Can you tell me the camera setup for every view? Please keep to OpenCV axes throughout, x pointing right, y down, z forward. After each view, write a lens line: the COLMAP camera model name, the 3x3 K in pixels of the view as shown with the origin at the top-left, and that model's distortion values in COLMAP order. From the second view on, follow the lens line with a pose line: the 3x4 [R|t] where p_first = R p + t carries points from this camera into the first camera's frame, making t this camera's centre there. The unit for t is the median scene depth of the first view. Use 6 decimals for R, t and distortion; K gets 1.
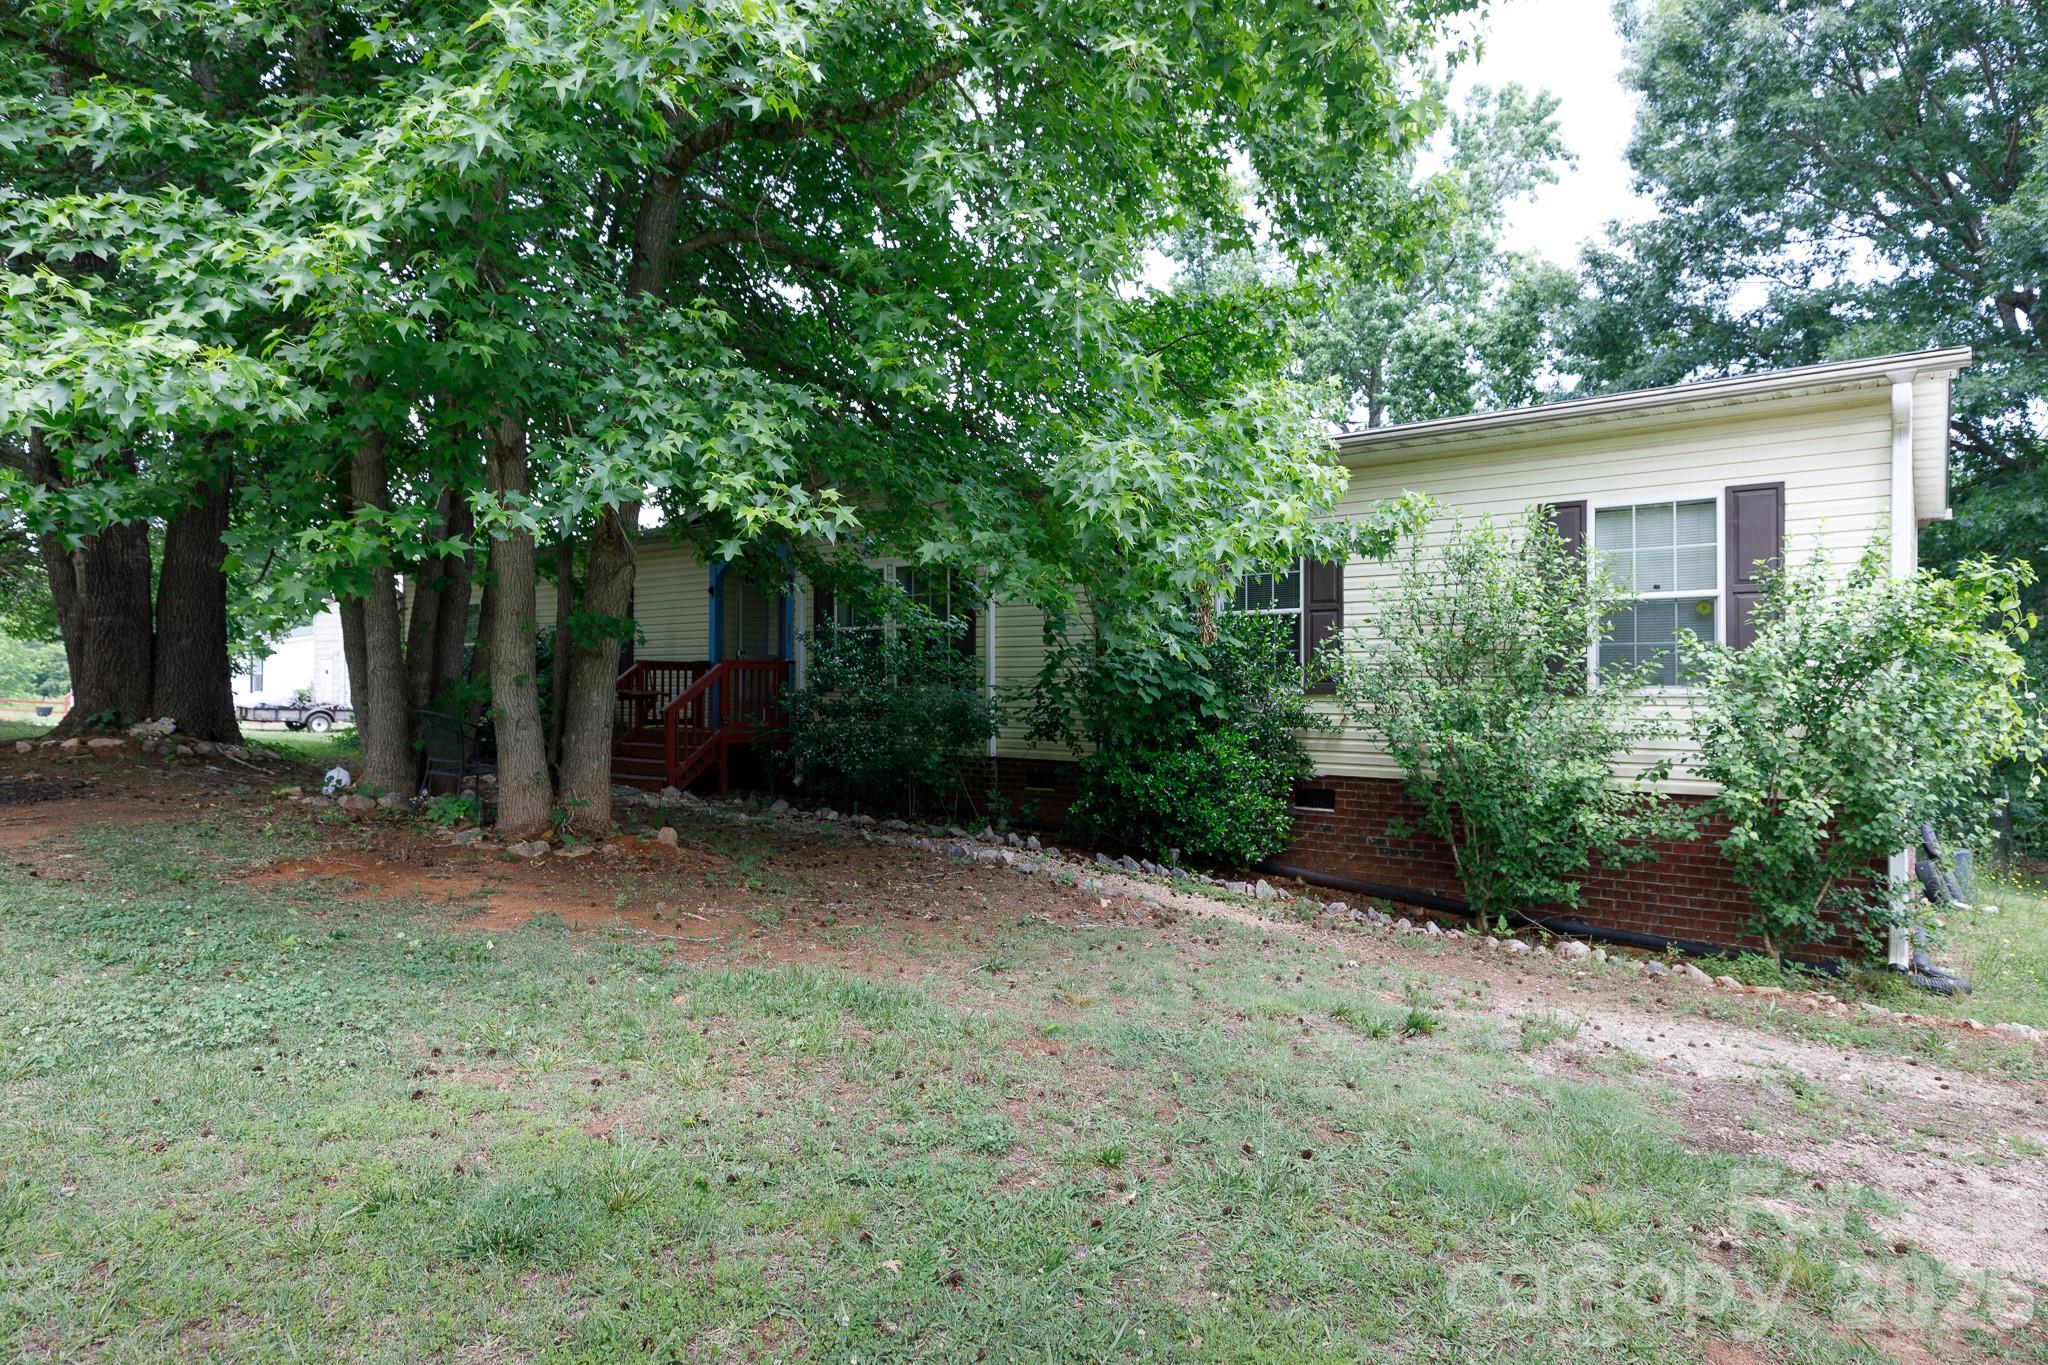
lens RADIAL K [[1169.9, 0, 1024.4], [0, 1169.9, 681.3], [0, 0, 1]] dist [-0.005860, -0.000542]
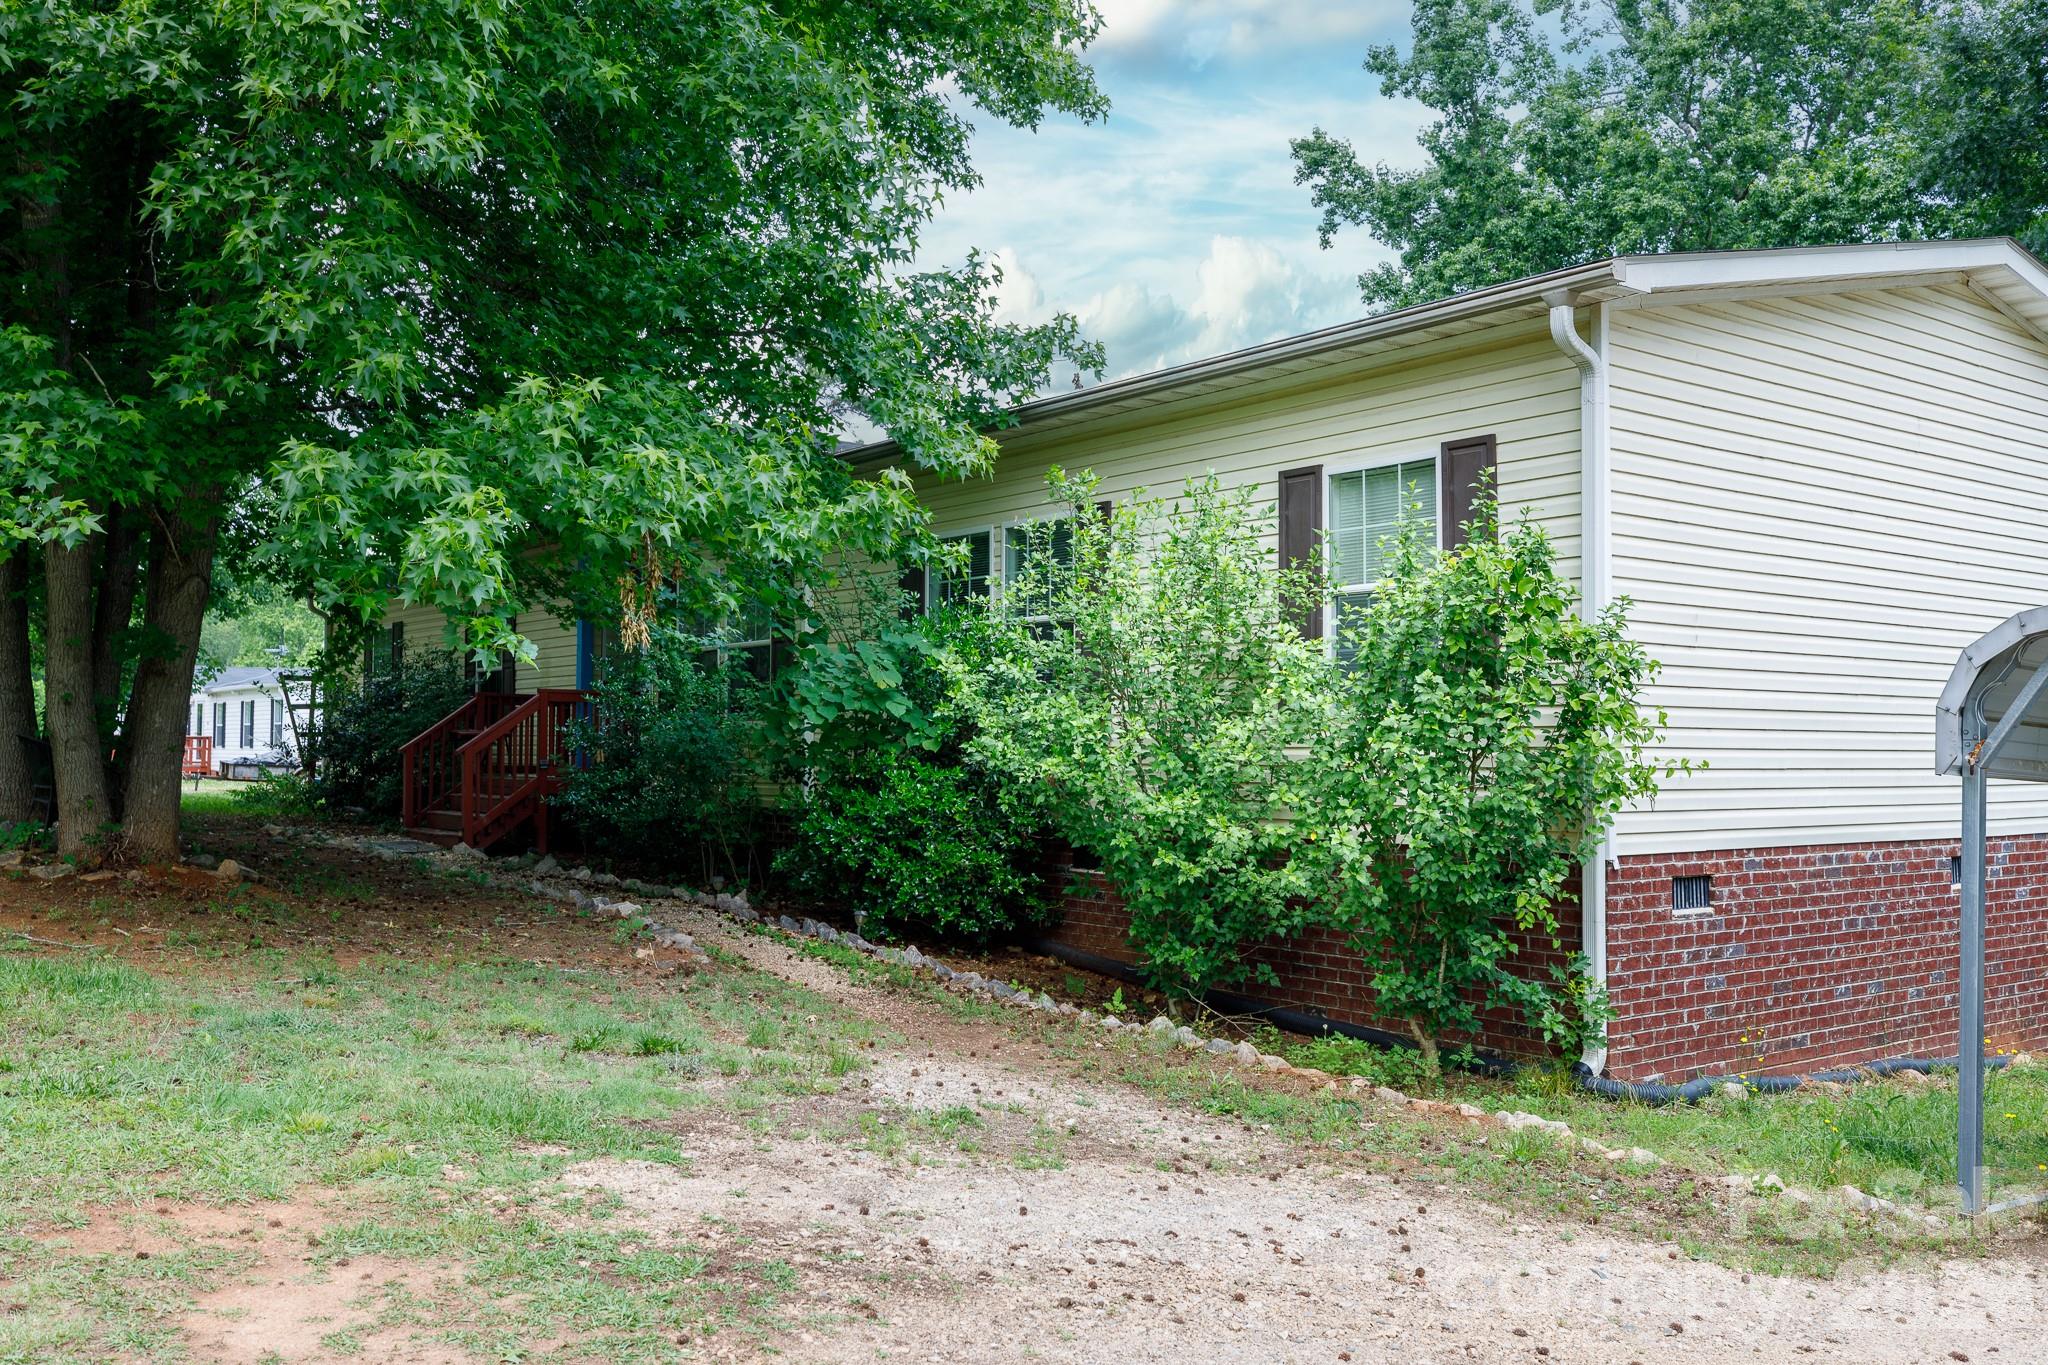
lens RADIAL K [[1806.8, 0, 1024.5], [0, 1806.8, 682.8], [0, 0, 1]] dist [0.000199, 0.002023]
pose [[0.972155, -0.005732, -0.234268, 0.582000], [-0.001989, 0.999463, -0.032709, 0.030036], [0.234330, 0.032264, 0.971622, -0.210652]]
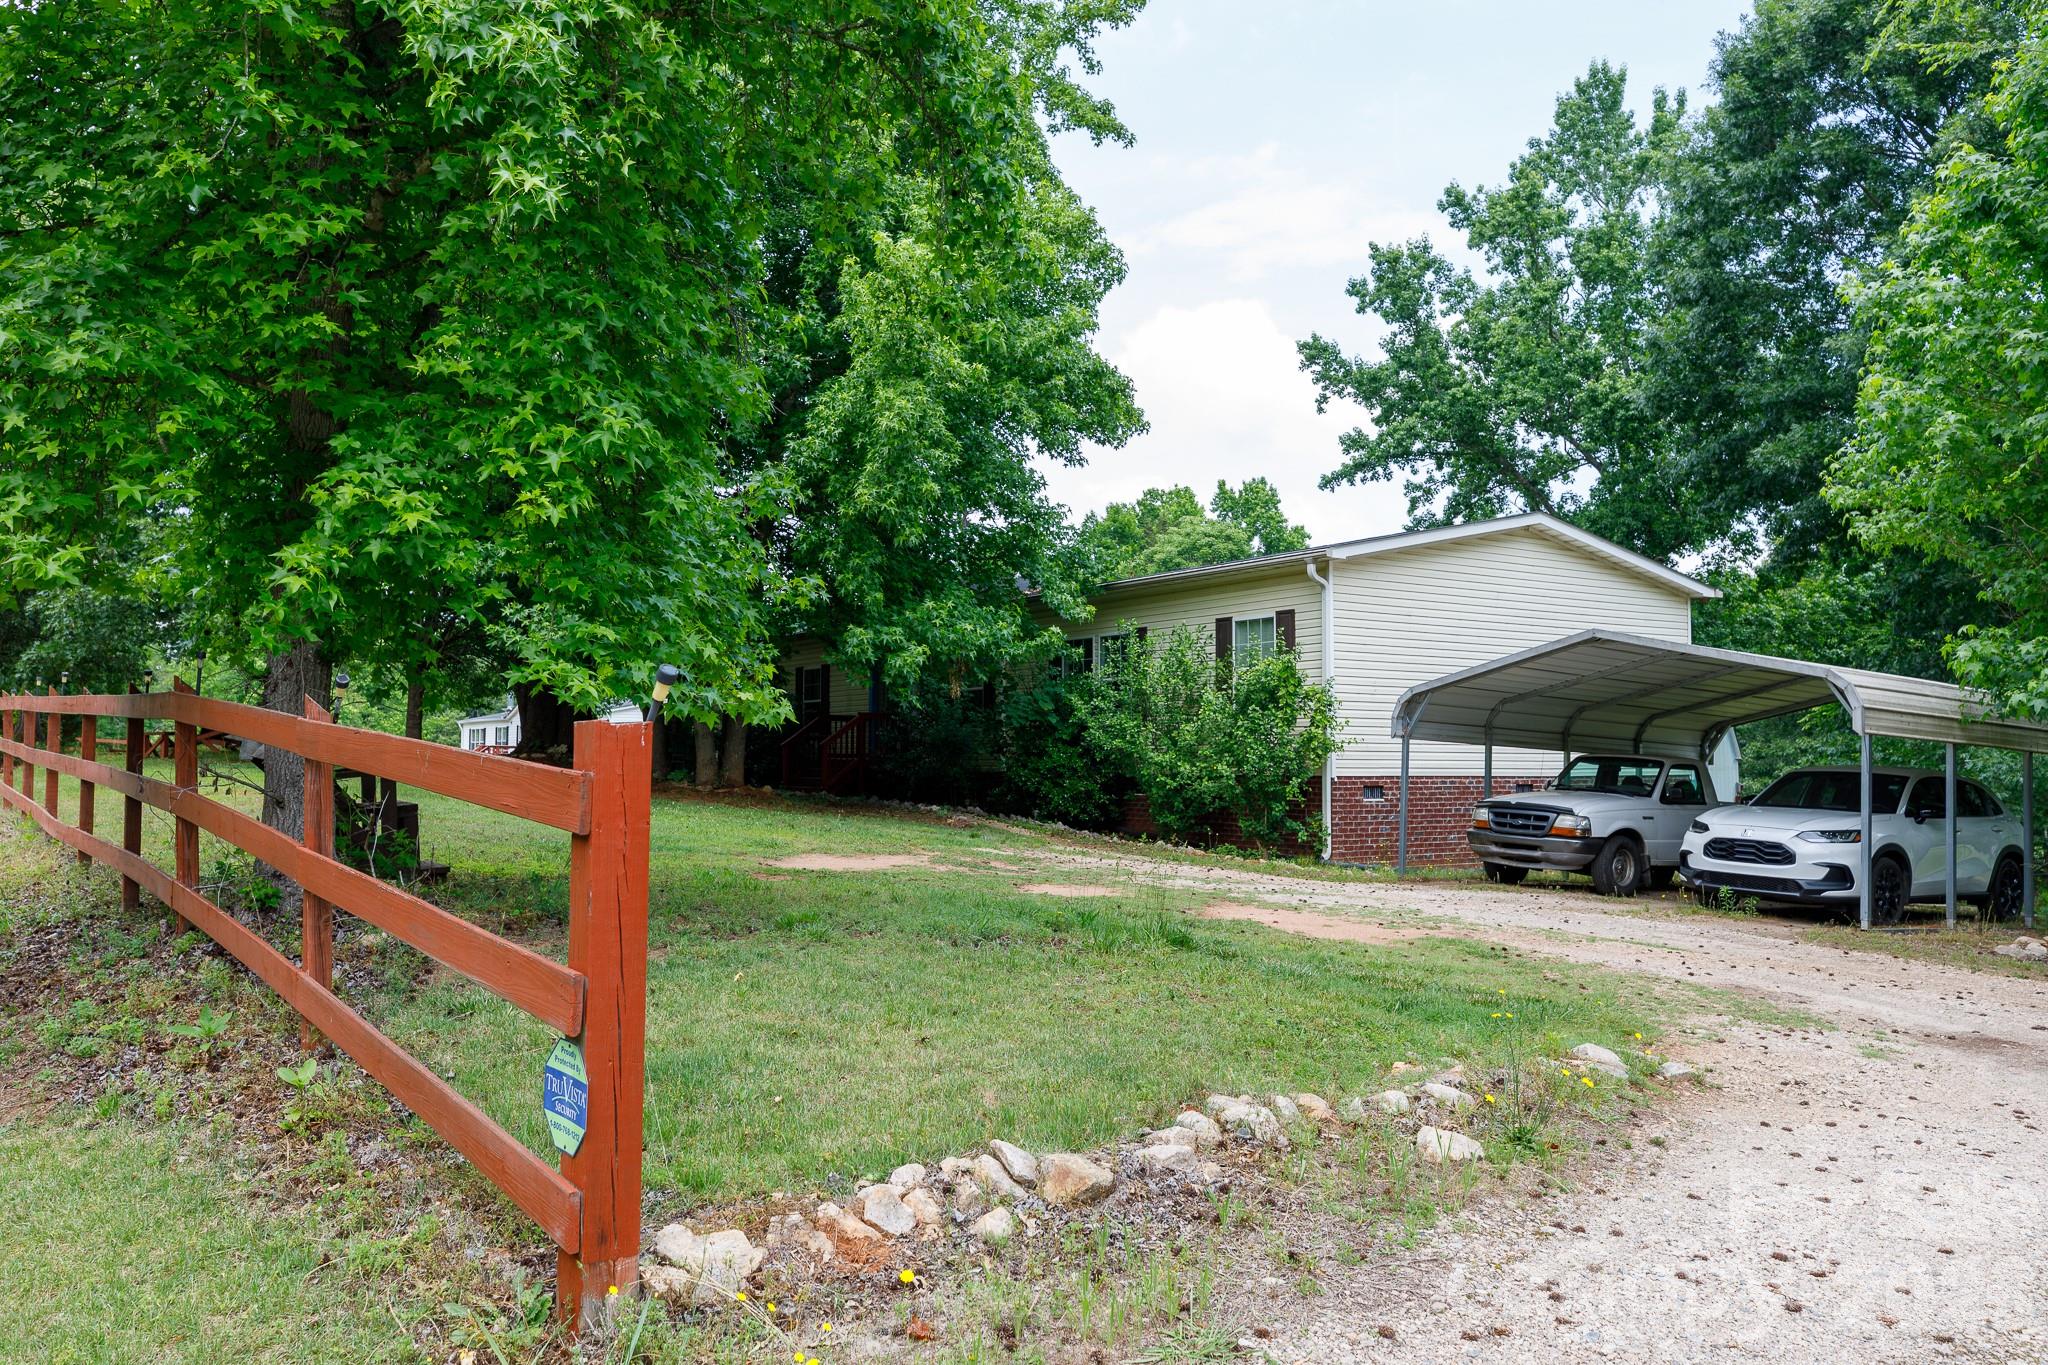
lens RADIAL K [[1559.8, 0, 1014.1], [0, 1559.8, 691.3], [0, 0, 1]] dist [0.009668, 0.000443]
pose [[0.952563, -0.011211, -0.304134, 0.920517], [-0.001510, 0.999135, -0.041561, 0.066391], [0.304337, 0.040048, 0.951722, -1.473234]]
